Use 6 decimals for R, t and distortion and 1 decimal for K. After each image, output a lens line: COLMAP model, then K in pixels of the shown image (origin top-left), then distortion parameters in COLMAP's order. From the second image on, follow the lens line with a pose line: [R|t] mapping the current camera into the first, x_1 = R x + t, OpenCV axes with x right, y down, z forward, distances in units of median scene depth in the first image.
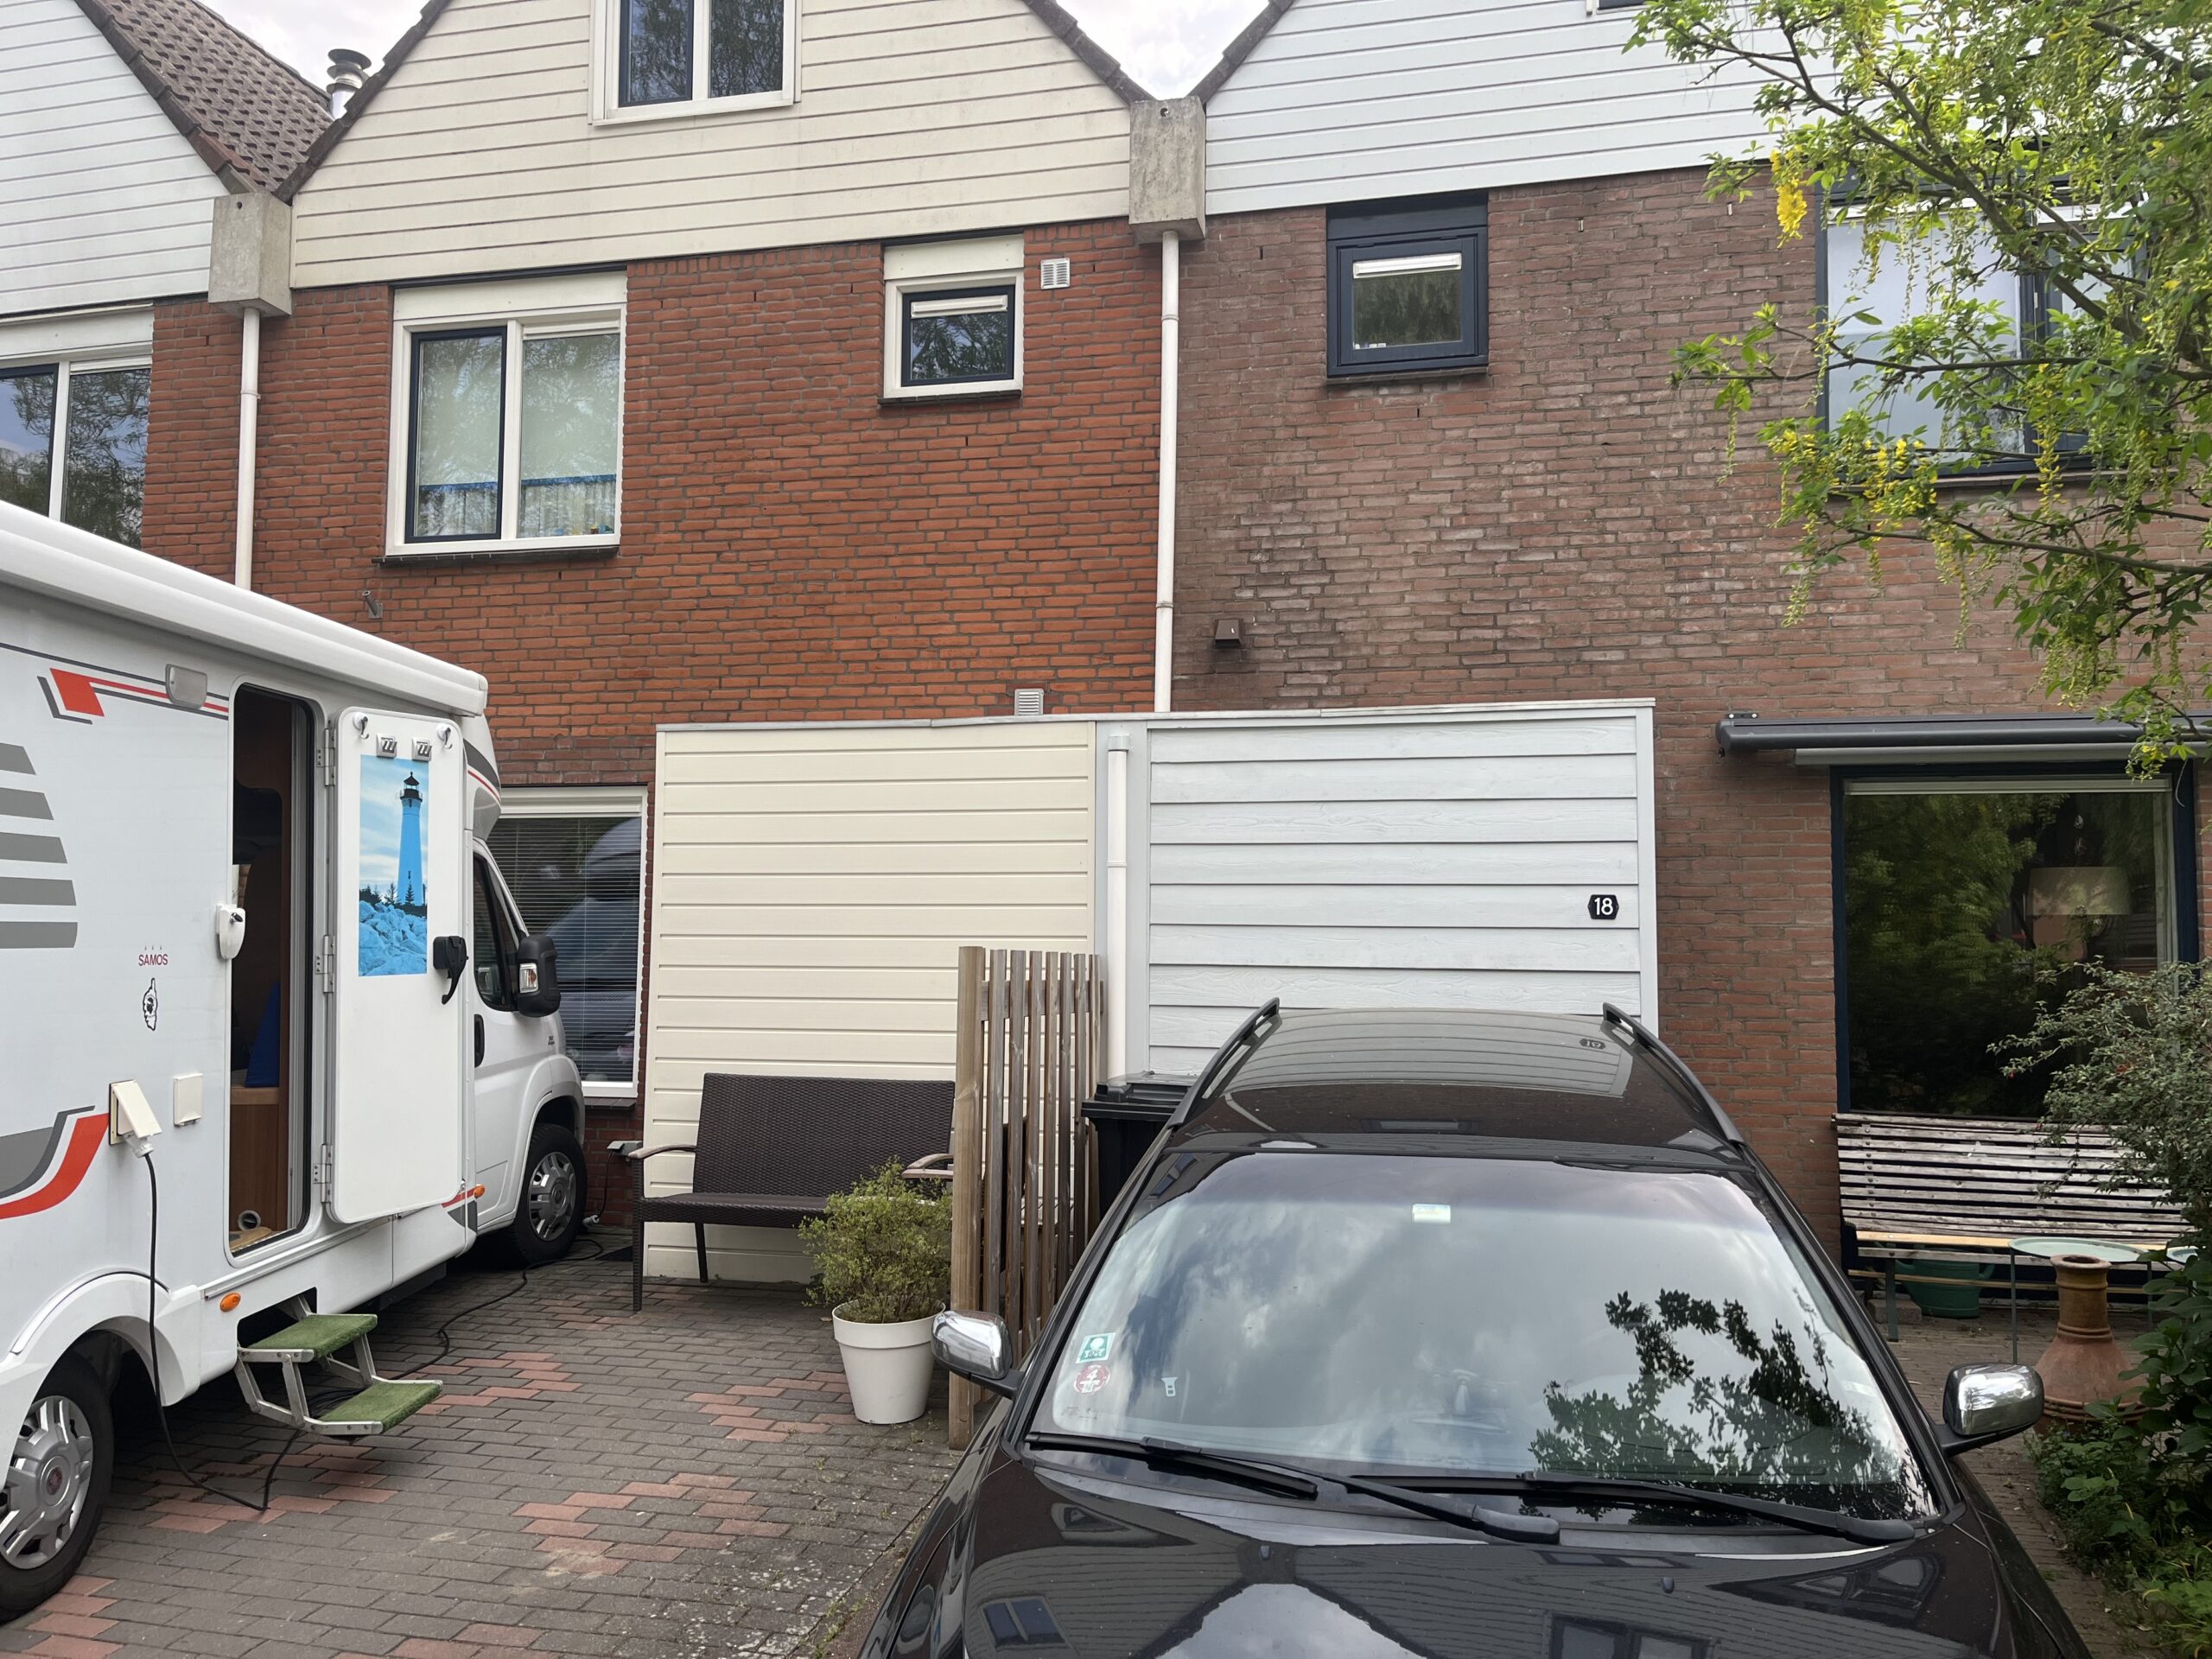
lens RADIAL K [[1672.4, 0, 1103.8], [0, 1672.4, 780.2], [0, 0, 1]] dist [0.064432, -0.086284]
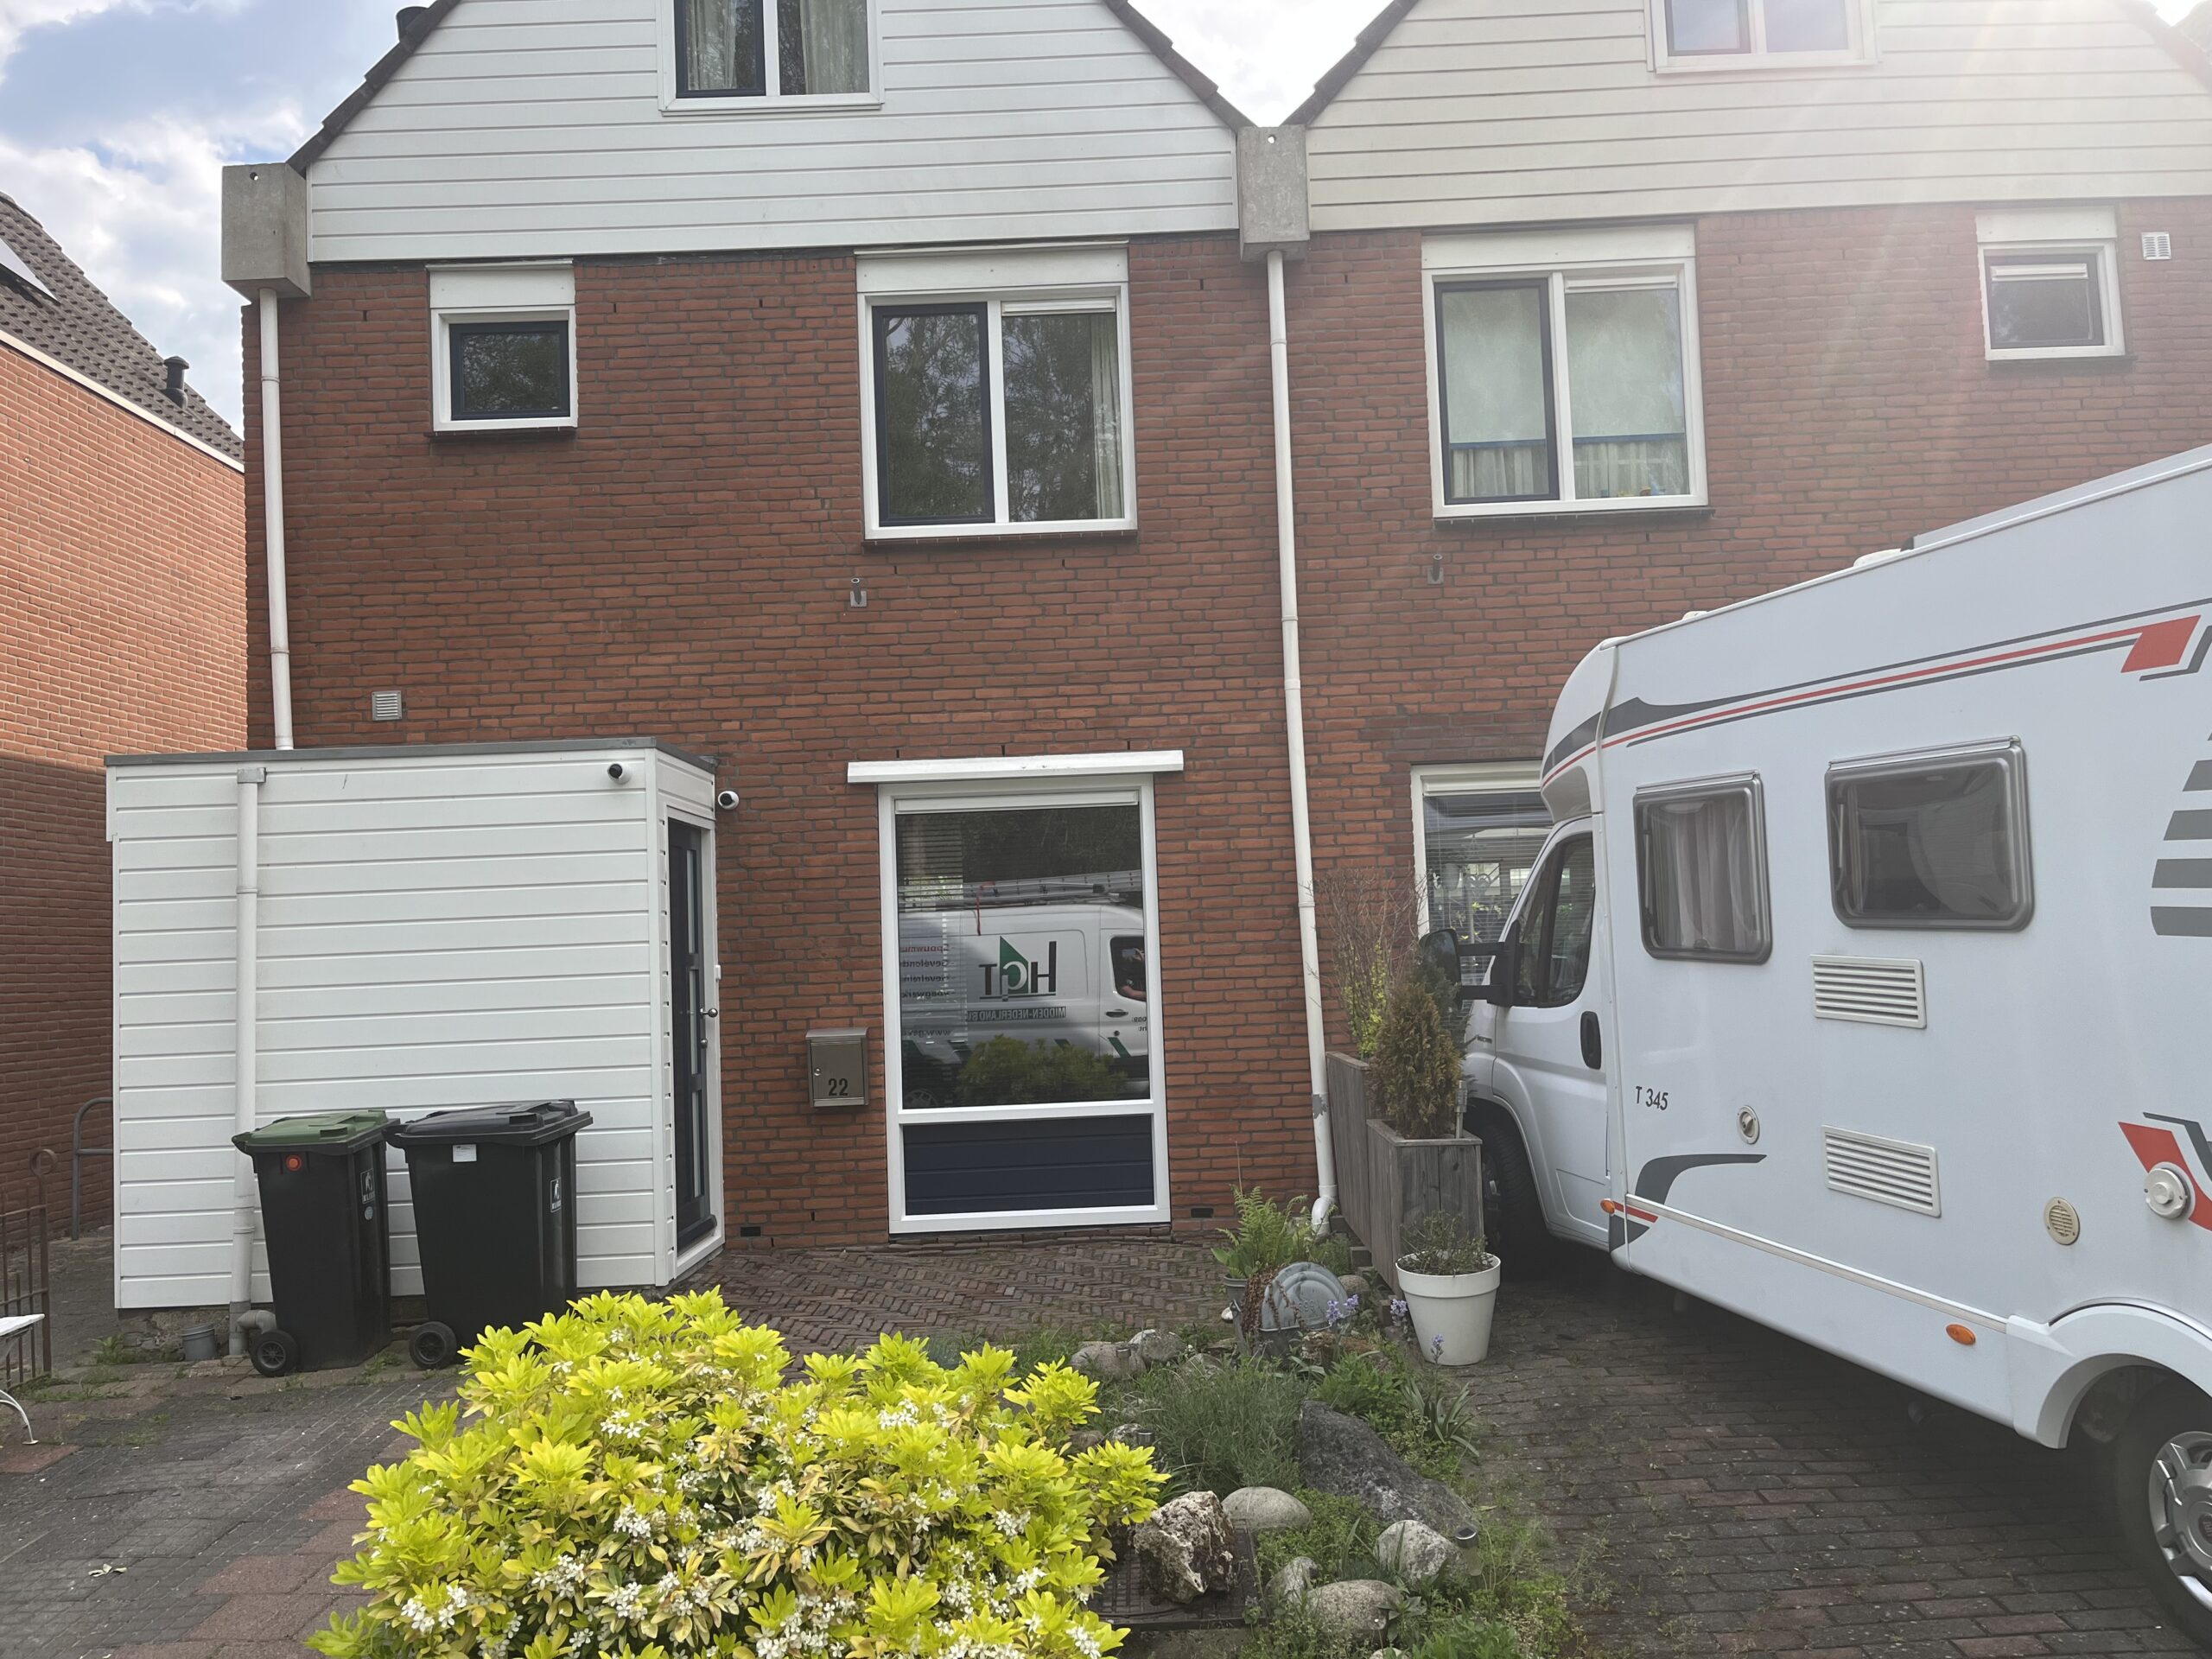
lens RADIAL K [[1672.4, 0, 1112.7], [0, 1672.4, 835.9], [0, 0, 1]] dist [0.064432, -0.086284]
pose [[0.973418, -0.027751, 0.227347, -0.858329], [0.026925, 0.999615, 0.006736, 0.035404], [-0.227446, -0.000436, 0.973791, 0.130090]]
